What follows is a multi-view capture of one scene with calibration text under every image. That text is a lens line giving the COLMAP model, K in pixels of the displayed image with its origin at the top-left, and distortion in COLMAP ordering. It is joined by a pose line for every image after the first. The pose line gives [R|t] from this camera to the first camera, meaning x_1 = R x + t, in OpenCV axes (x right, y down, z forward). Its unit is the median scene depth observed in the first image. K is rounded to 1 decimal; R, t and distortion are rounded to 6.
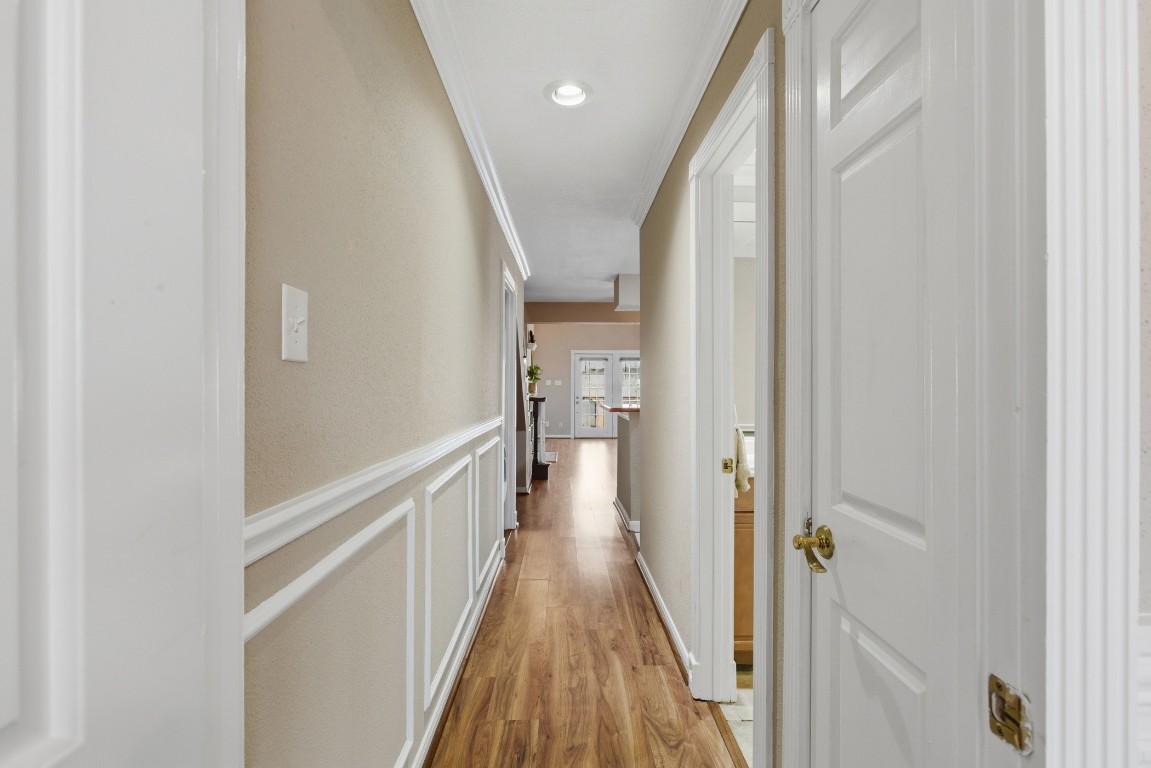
lens RADIAL K [[518.6, 0, 575.5], [0, 518.6, 384.0], [0, 0, 1]] dist [-0.000946, 0.000613]
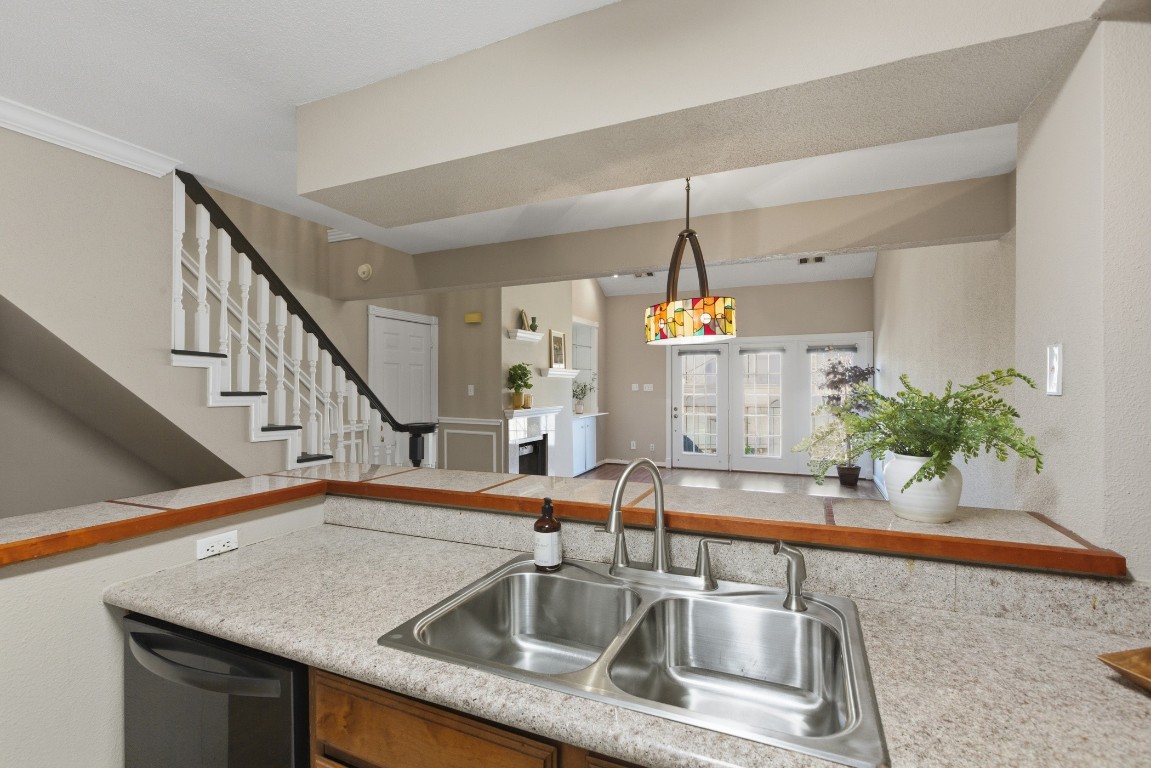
lens RADIAL K [[518.6, 0, 575.5], [0, 518.6, 384.0], [0, 0, 1]] dist [-0.000946, 0.000613]
pose [[0.907440, -0.003347, -0.420169, 0.301267], [0.005295, 0.999980, 0.003469, -0.017395], [0.420149, -0.005373, 0.907439, 0.563419]]
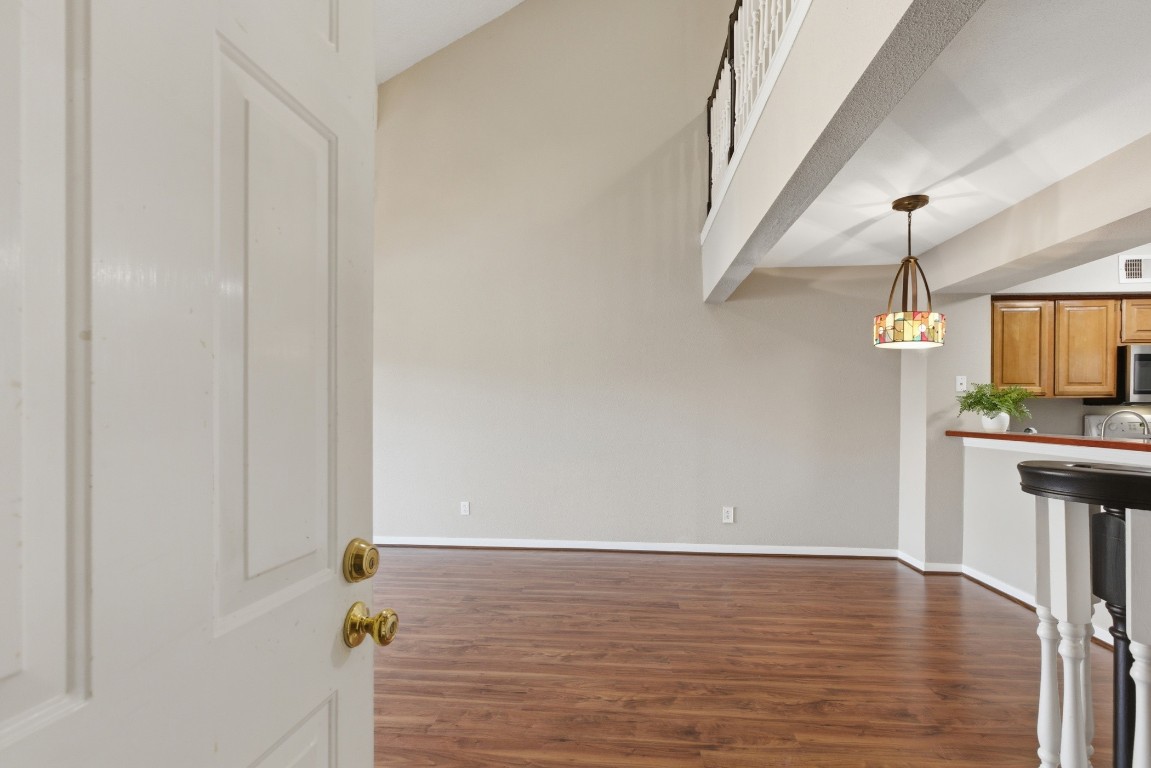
lens RADIAL K [[544.1, 0, 573.1], [0, 544.1, 417.3], [0, 0, 1]] dist [-0.009192, 0.000103]
pose [[0.112853, -0.009063, 0.993570, -0.236656], [-0.005656, 0.999936, 0.009764, 0.010627], [-0.993596, -0.006722, 0.112795, 1.116830]]
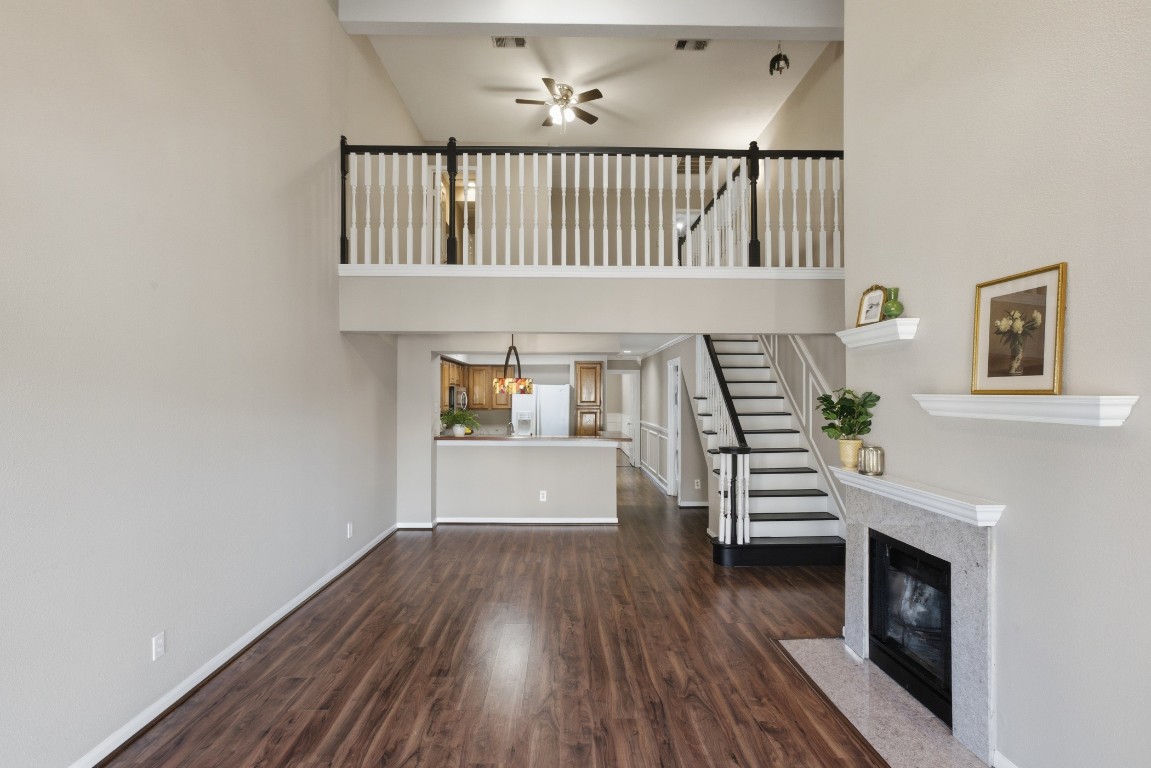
lens RADIAL K [[531.6, 0, 573.6], [0, 531.6, 389.3], [0, 0, 1]] dist [0.001013, 0.000537]
pose [[-0.999995, -0.003002, 0.000476, 0.134674], [-0.003009, 0.999857, -0.016670, -0.037804], [-0.000426, -0.016671, -0.999861, 1.689023]]
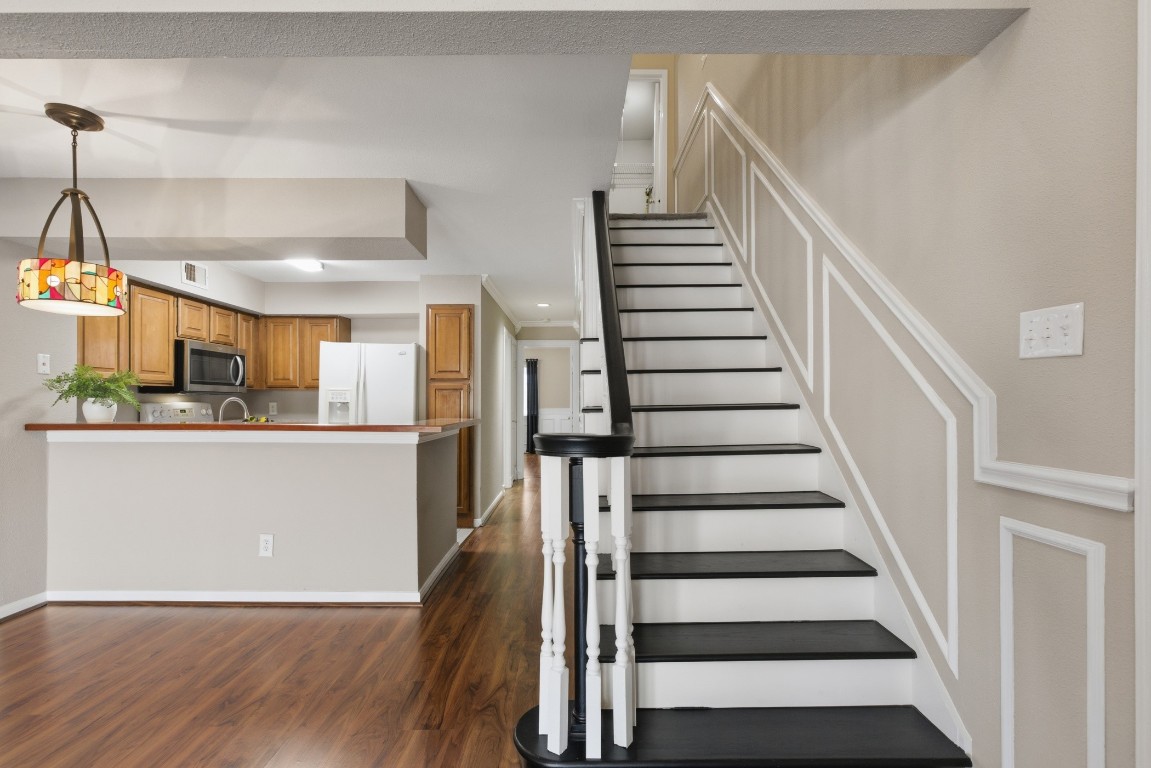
lens RADIAL K [[528.3, 0, 572.3], [0, 528.3, 399.9], [0, 0, 1]] dist [-0.000538, 0.001303]
pose [[-0.999792, 0.001832, 0.020318, -0.076295], [0.001672, 0.999968, -0.007852, 0.012983], [-0.020332, -0.007817, -0.999763, 1.206997]]
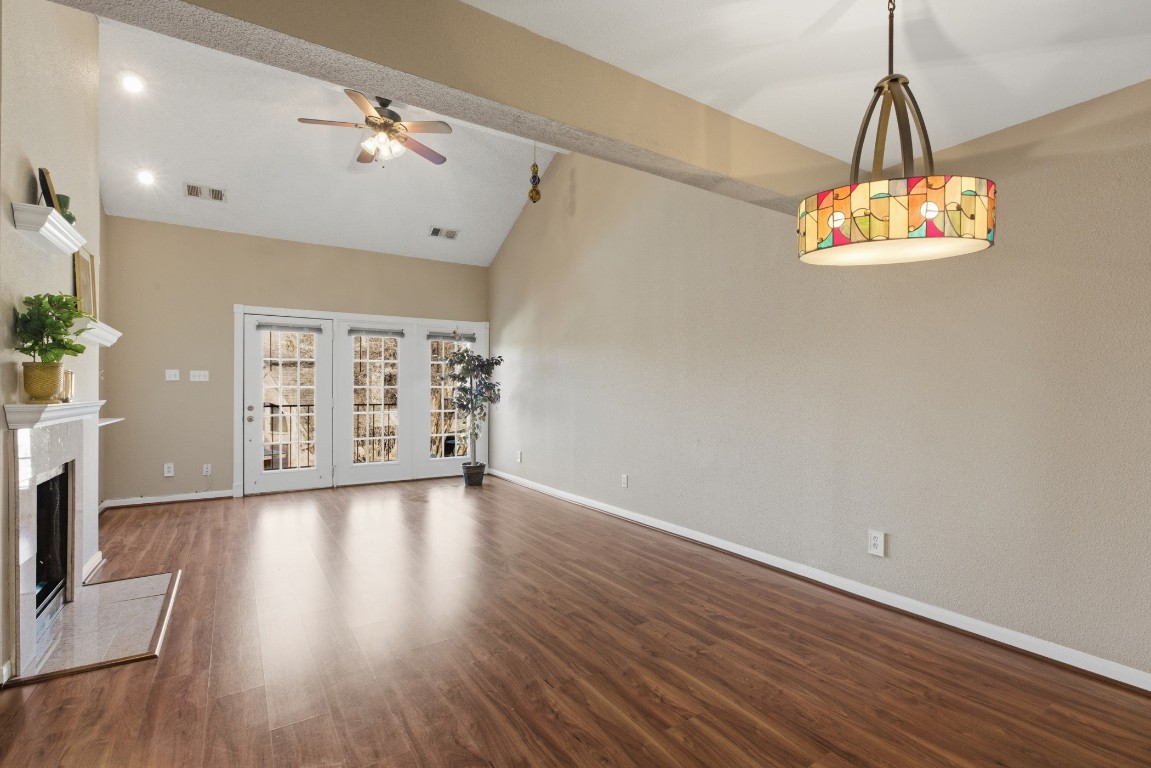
lens RADIAL K [[526.1, 0, 575.2], [0, 526.1, 389.8], [0, 0, 1]] dist [-0.004955, 0.000321]
pose [[0.849721, 0.001385, 0.527230, 0.005040], [-0.004419, 0.999980, 0.004494, 0.011054], [-0.527214, -0.006148, 0.849710, 0.784476]]
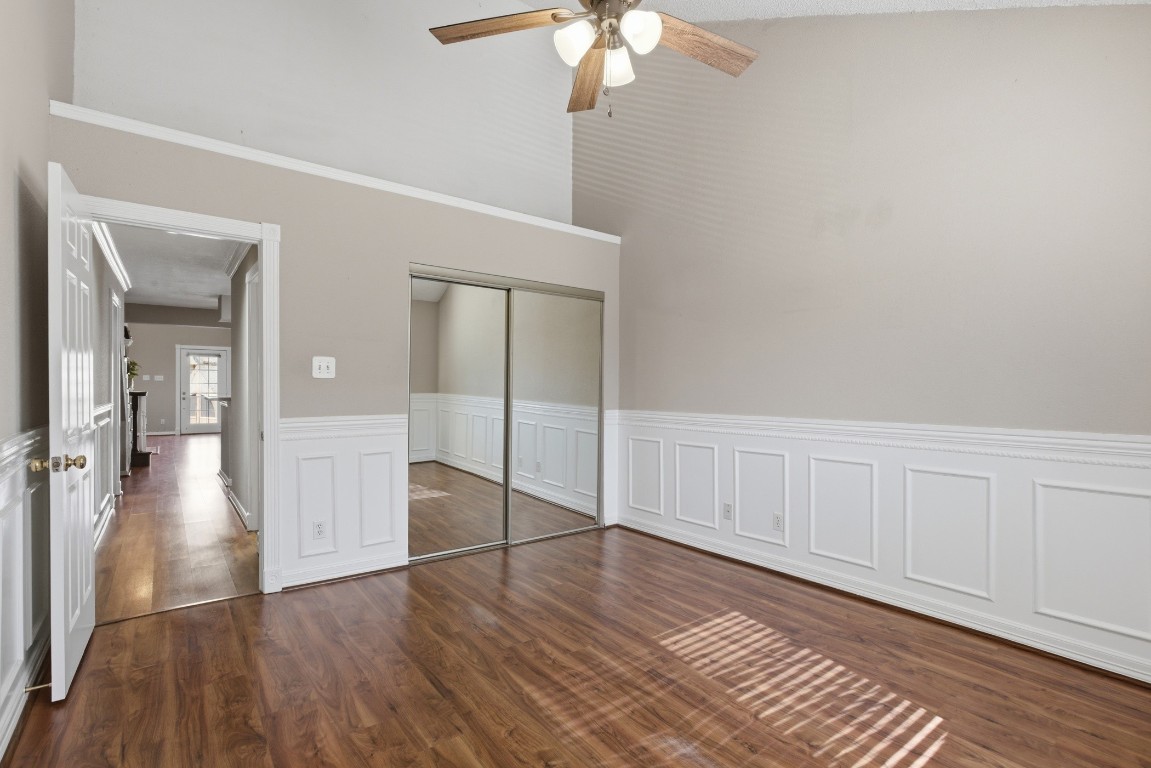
lens RADIAL K [[531.6, 0, 573.6], [0, 531.6, 389.3], [0, 0, 1]] dist [0.001013, 0.000537]
pose [[0.806610, -0.002783, 0.591077, 0.005909], [-0.007143, 0.999870, 0.014456, -0.002342], [-0.591040, -0.015882, 0.806486, -0.433096]]
